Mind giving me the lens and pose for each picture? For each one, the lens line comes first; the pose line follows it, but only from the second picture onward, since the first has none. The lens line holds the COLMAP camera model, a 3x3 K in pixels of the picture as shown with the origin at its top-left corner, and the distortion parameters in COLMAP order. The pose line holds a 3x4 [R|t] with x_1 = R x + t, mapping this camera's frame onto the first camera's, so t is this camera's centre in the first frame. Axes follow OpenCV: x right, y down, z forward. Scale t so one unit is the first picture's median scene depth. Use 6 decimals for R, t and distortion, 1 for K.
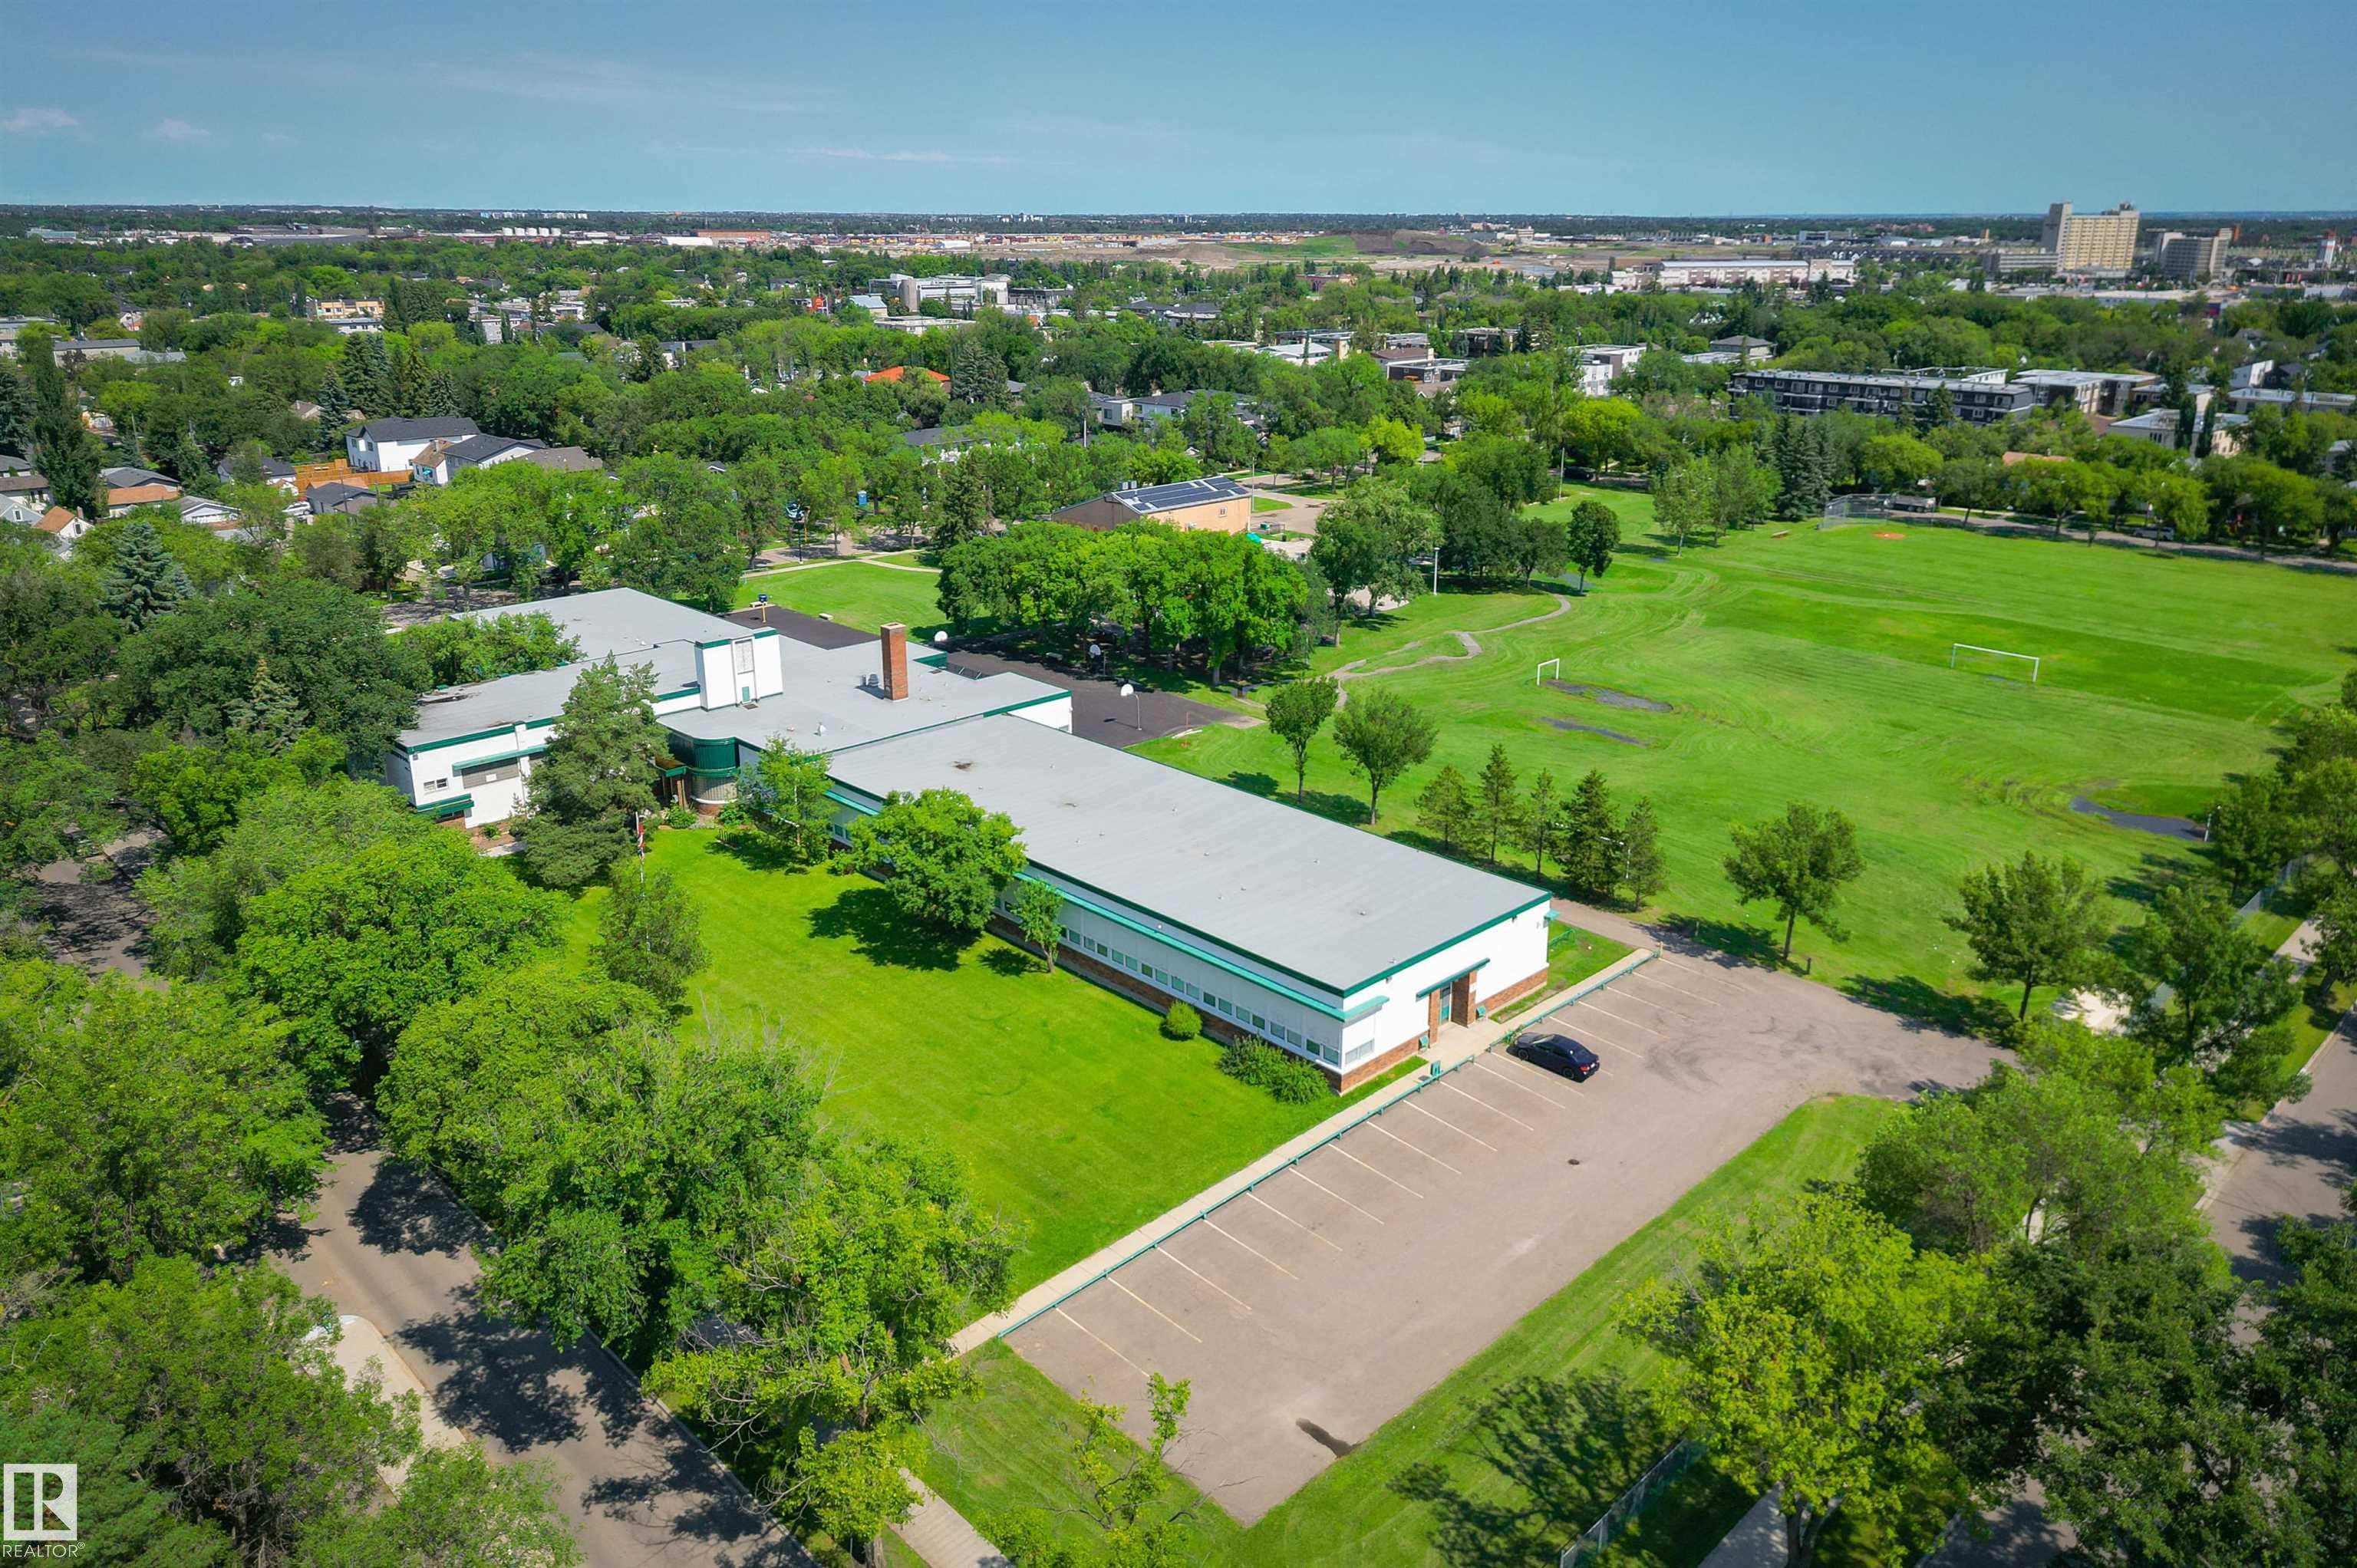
lens RADIAL K [[1654.7, 0, 1184.1], [0, 1654.7, 693.7], [0, 0, 1]] dist [0.062490, -0.050561]
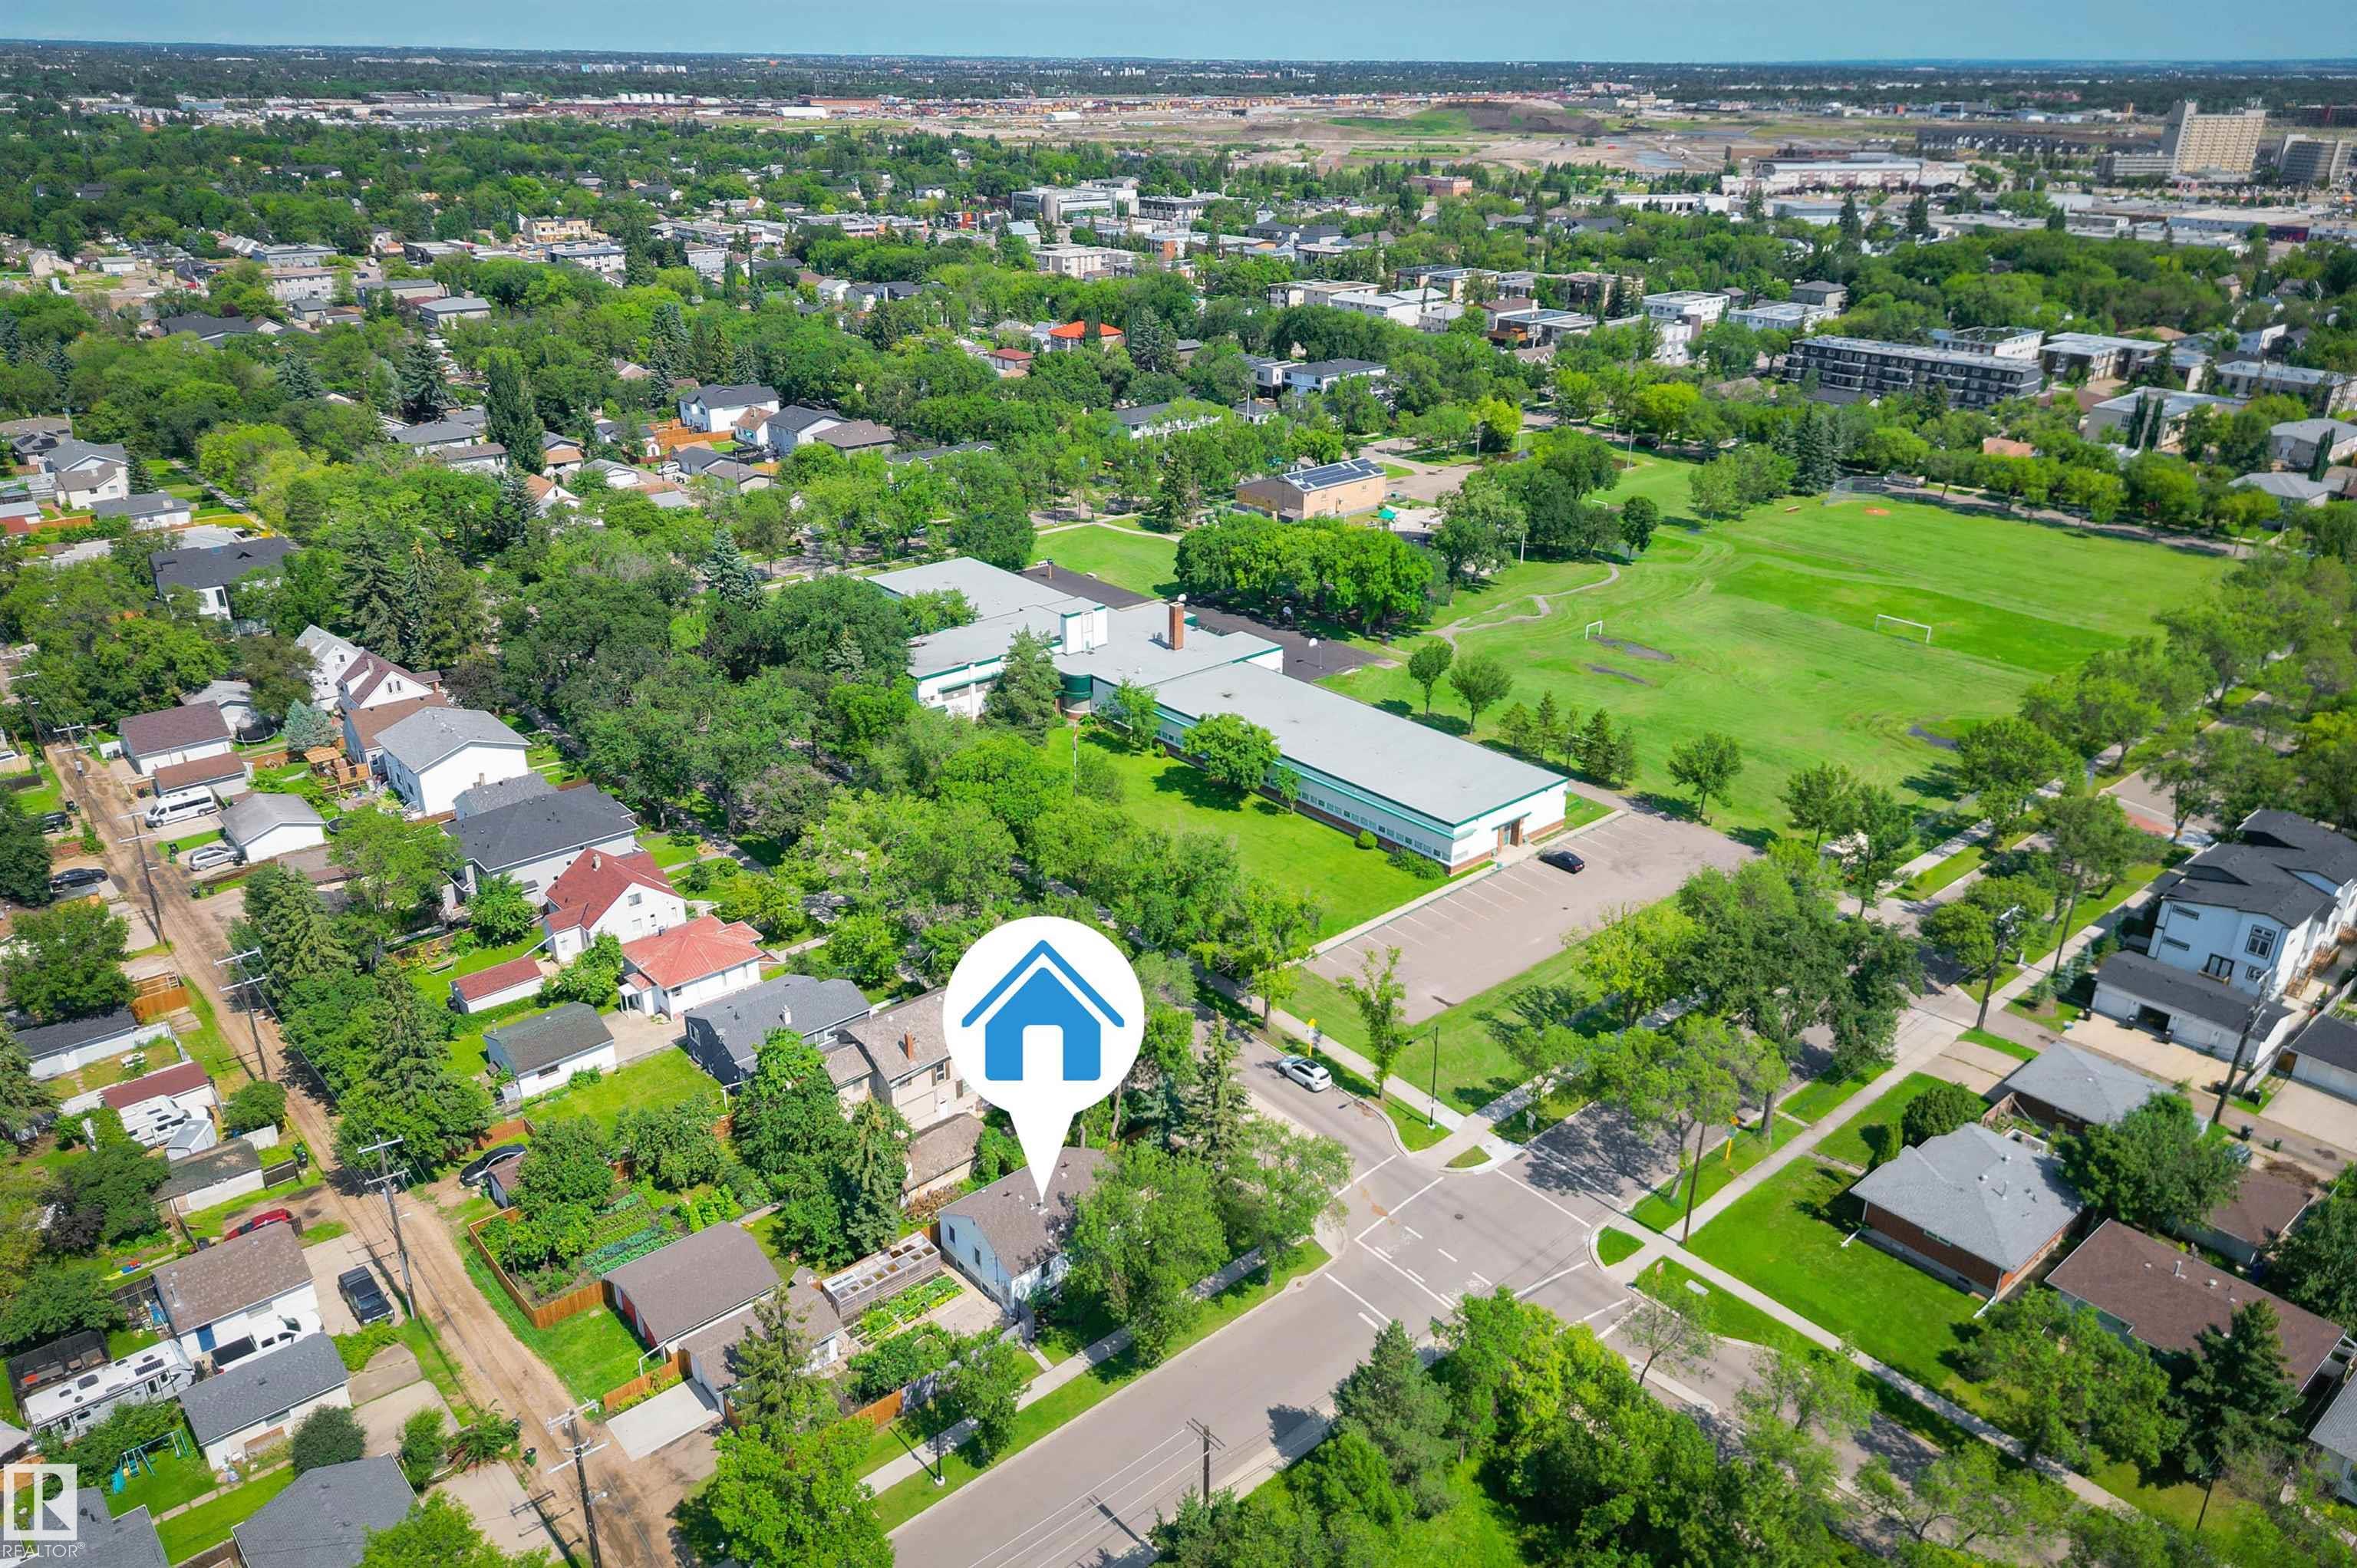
lens RADIAL K [[1654.7, 0, 1190.7], [0, 1654.7, 818.0], [0, 0, 1]] dist [0.062490, -0.050561]
pose [[0.998613, 0.027666, -0.044788, -0.068707], [-0.020689, 0.988568, 0.149352, -0.062115], [0.048408, -0.148218, 0.987769, -0.511356]]
